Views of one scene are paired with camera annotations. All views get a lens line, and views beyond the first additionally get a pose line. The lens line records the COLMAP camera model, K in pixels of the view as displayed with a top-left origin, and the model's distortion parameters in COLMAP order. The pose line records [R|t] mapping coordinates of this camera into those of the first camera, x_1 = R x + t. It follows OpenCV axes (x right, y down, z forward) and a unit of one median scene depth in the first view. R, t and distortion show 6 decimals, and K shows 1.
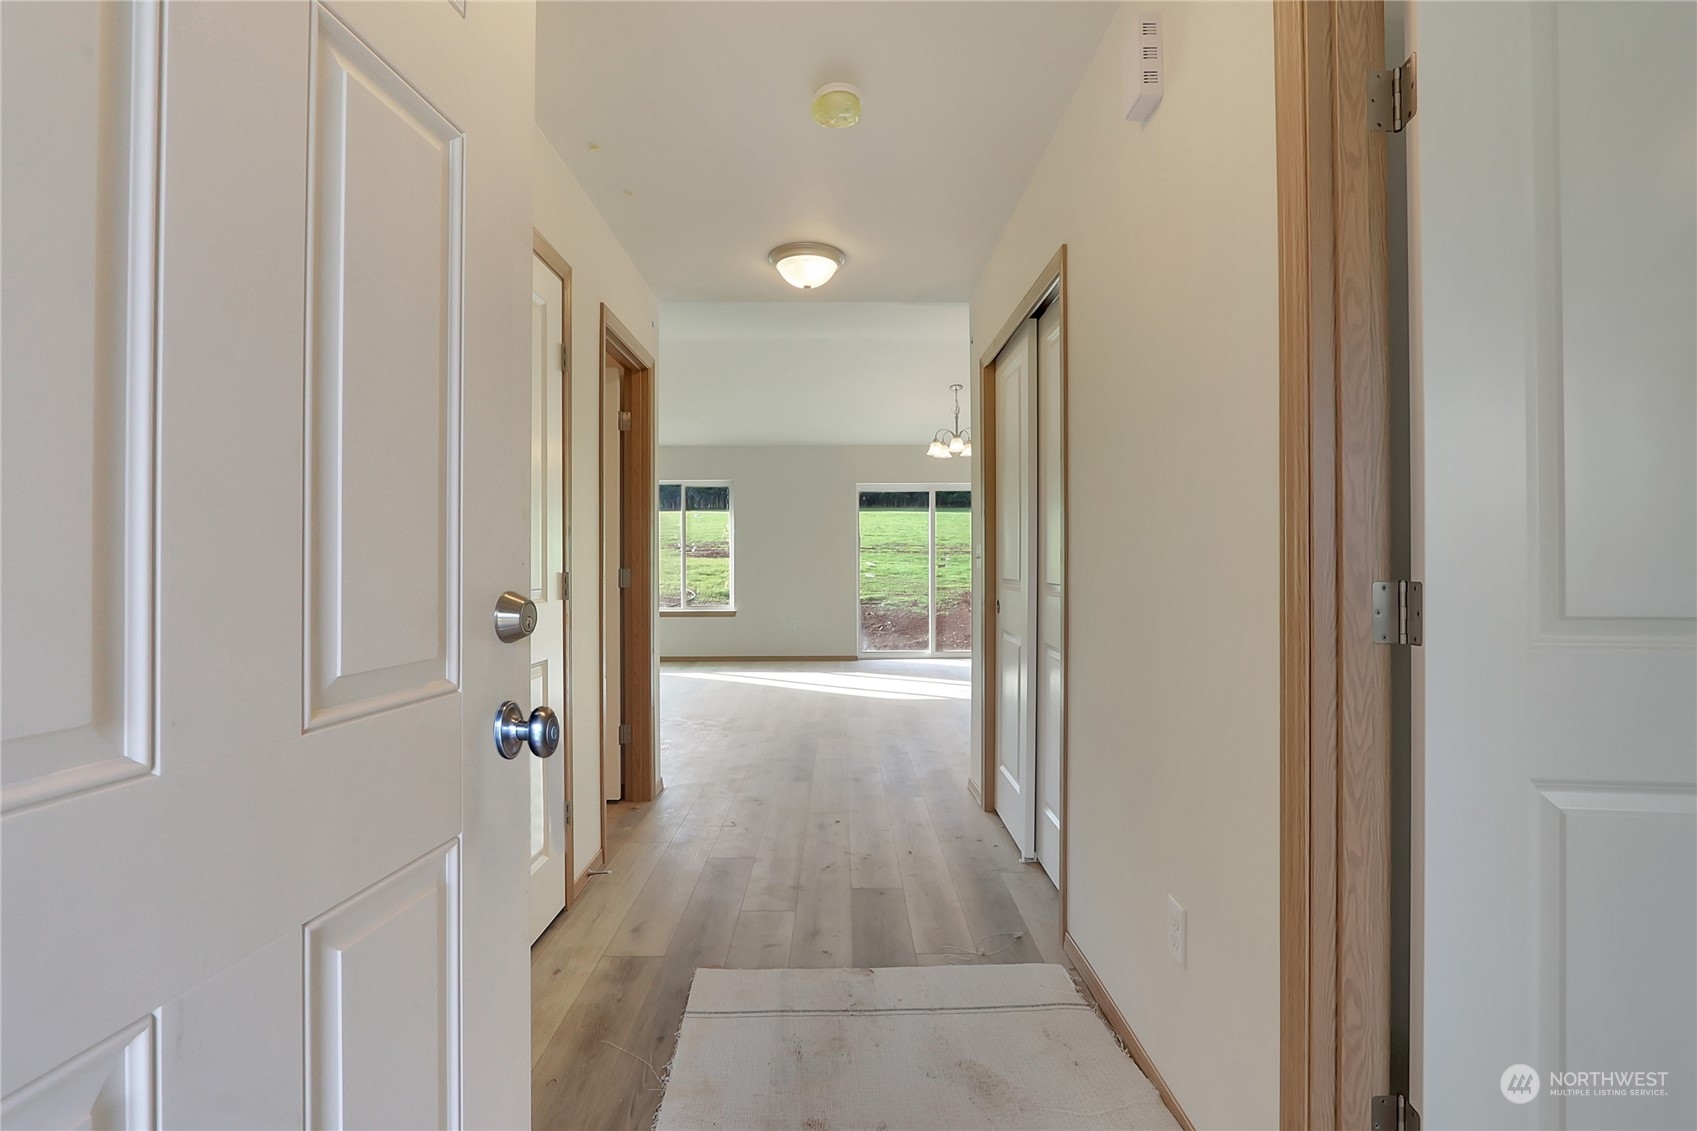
lens RADIAL K [[785.0, 0, 846.9], [0, 785.0, 552.9], [0, 0, 1]] dist [-0.015086, 0.000613]
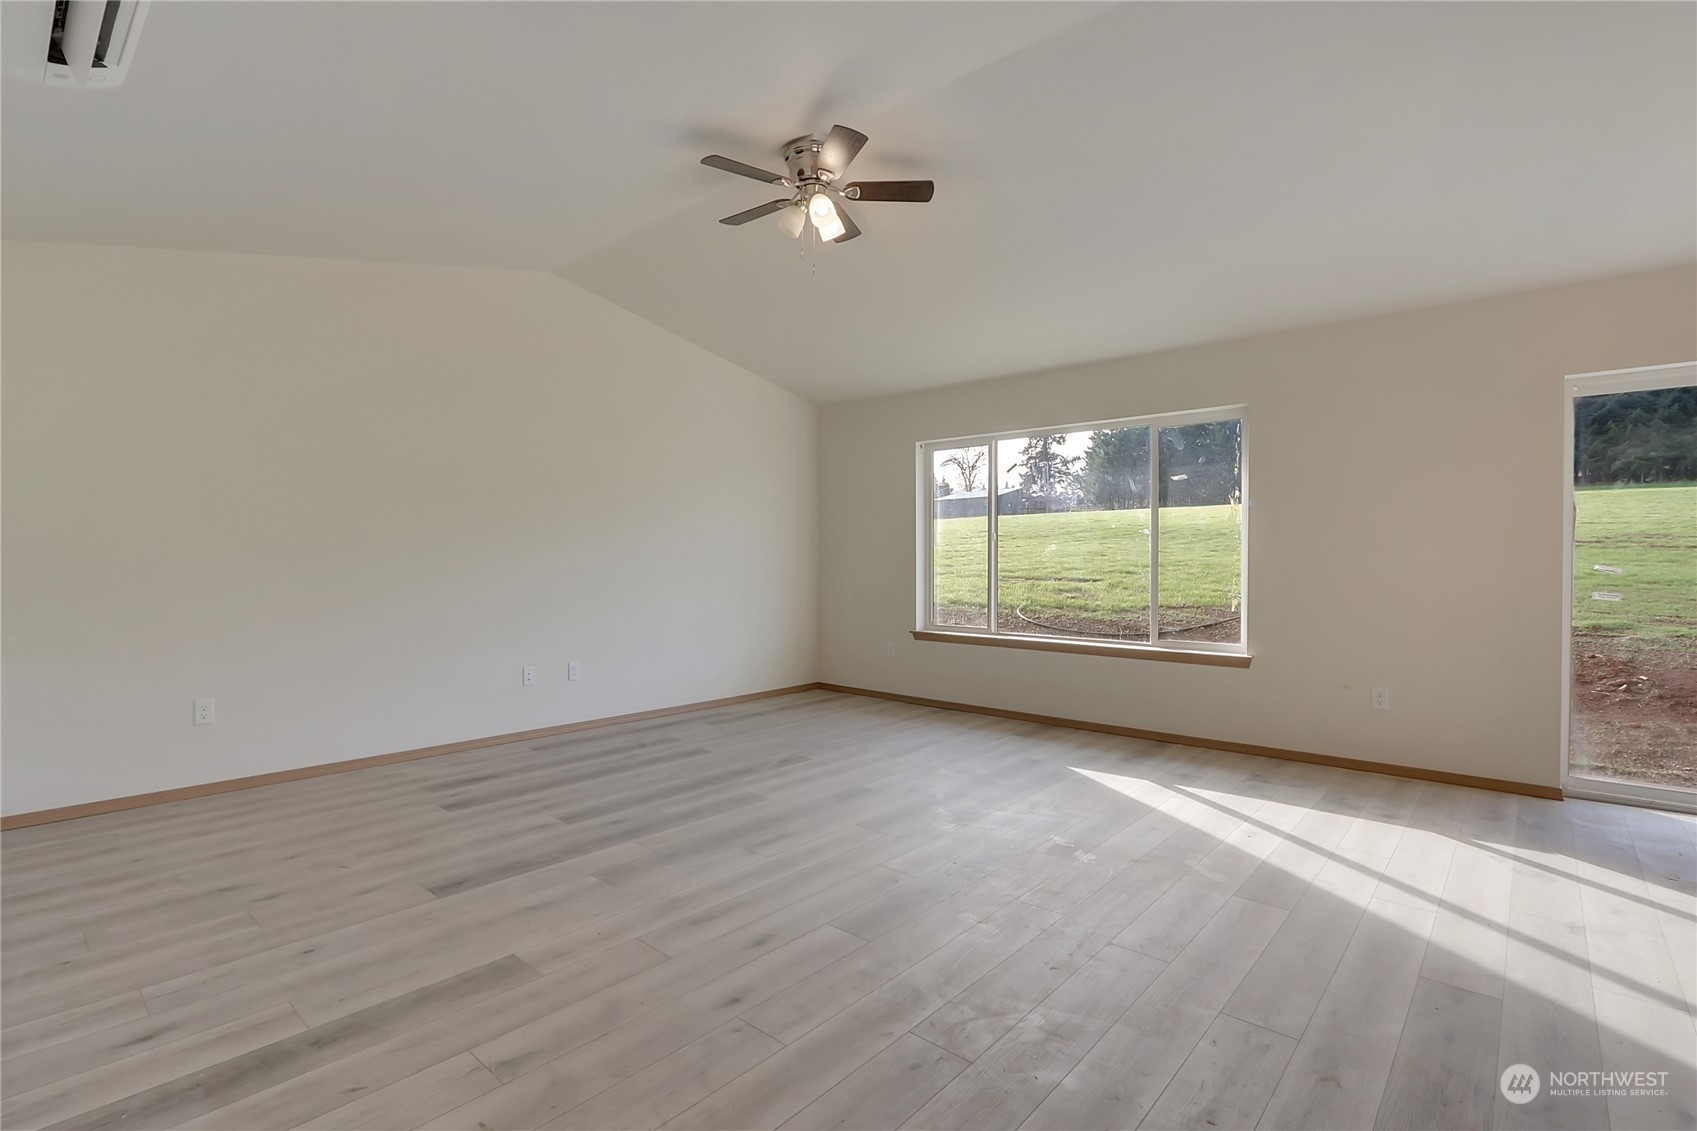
lens RADIAL K [[789.8, 0, 849.0], [0, 789.8, 568.3], [0, 0, 1]] dist [-0.013486, 0.000250]
pose [[0.745517, 0.010542, -0.666404, 0.005513], [0.003733, 0.999793, 0.019992, 0.003621], [0.666477, -0.017392, 0.745323, 0.418338]]
